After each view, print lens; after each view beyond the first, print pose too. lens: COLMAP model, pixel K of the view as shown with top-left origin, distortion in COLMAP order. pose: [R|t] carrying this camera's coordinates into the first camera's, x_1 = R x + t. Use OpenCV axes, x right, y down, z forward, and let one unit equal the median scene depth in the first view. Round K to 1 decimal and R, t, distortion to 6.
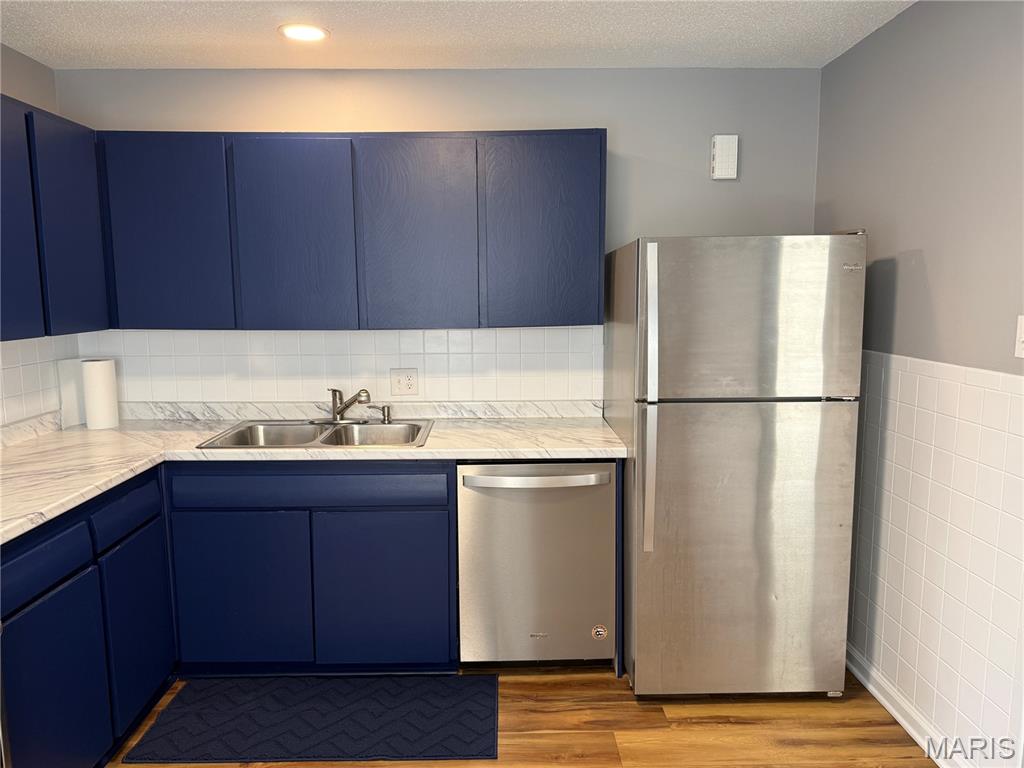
lens RADIAL K [[711.7, 0, 512.8], [0, 711.7, 387.2], [0, 0, 1]] dist [0.027400, -0.041817]
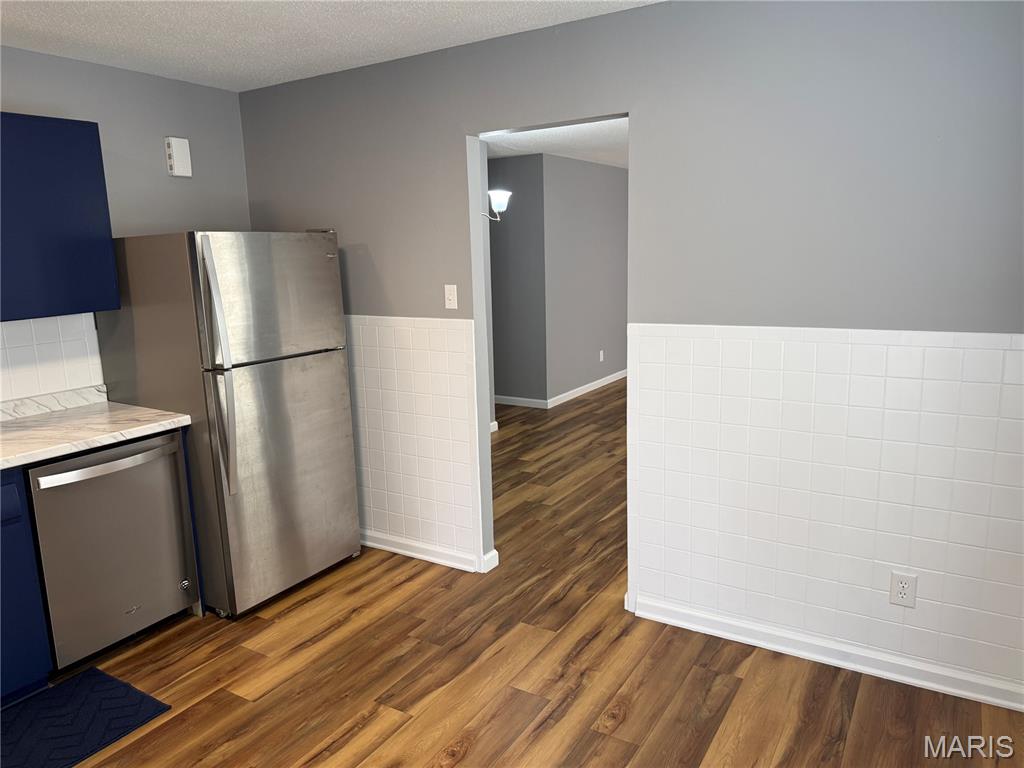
lens RADIAL K [[711.7, 0, 503.0], [0, 711.7, 379.8], [0, 0, 1]] dist [0.027400, -0.041817]
pose [[0.544452, -0.157285, 0.823914, -0.497156], [0.132384, 0.986064, 0.100758, -0.019726], [-0.828279, 0.054215, 0.557687, -0.057946]]
